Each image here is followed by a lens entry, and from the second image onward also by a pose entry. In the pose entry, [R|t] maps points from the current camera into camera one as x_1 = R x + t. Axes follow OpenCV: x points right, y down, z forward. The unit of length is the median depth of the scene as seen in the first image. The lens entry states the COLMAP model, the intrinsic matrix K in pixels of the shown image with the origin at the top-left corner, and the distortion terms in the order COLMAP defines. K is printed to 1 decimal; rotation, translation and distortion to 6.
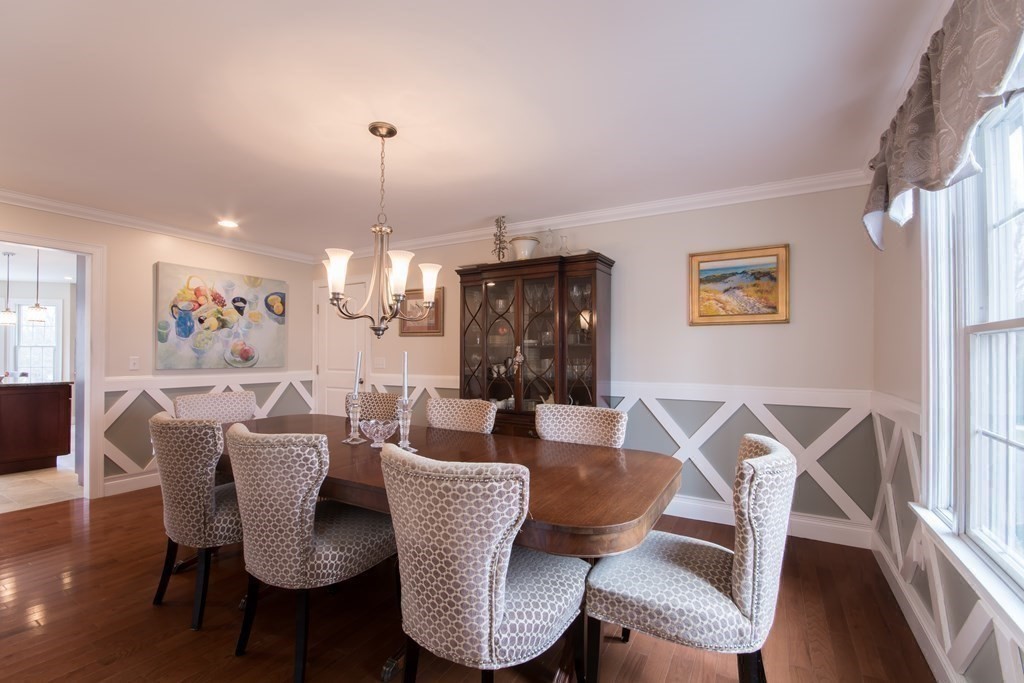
lens RADIAL K [[456.9, 0, 511.5], [0, 456.9, 350.0], [0, 0, 1]] dist [0.002129, -0.003871]
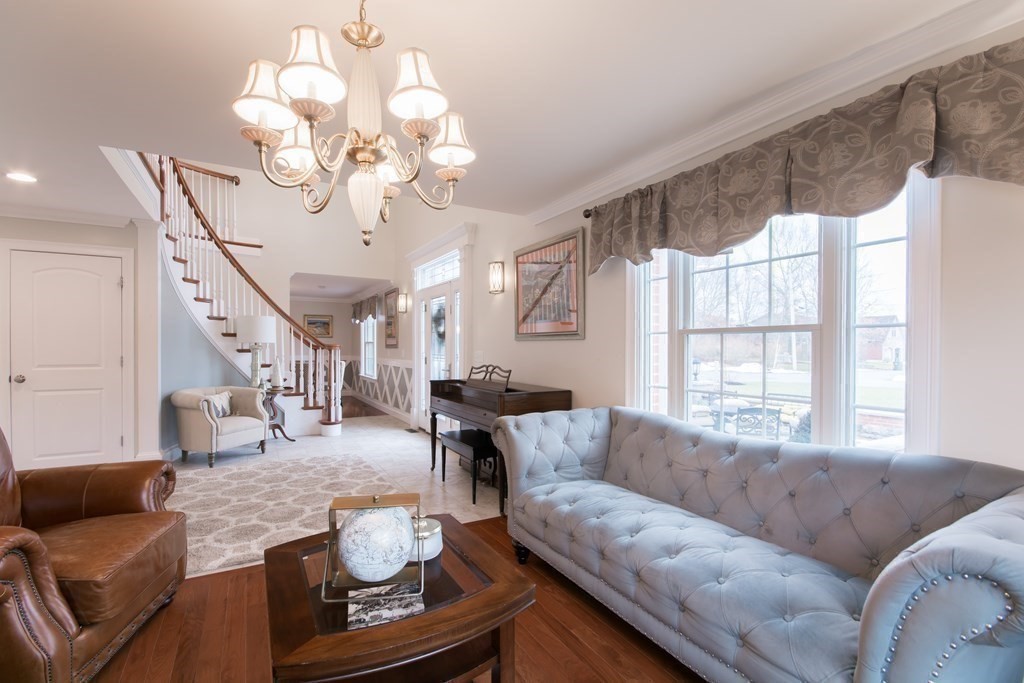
lens RADIAL K [[456.9, 0, 511.3], [0, 456.9, 346.3], [0, 0, 1]] dist [0.002129, -0.003871]
pose [[0.510166, -0.008768, 0.860031, -2.137699], [-0.005281, 0.999897, 0.013326, -0.051901], [-0.860060, -0.011340, 0.510067, -2.479690]]
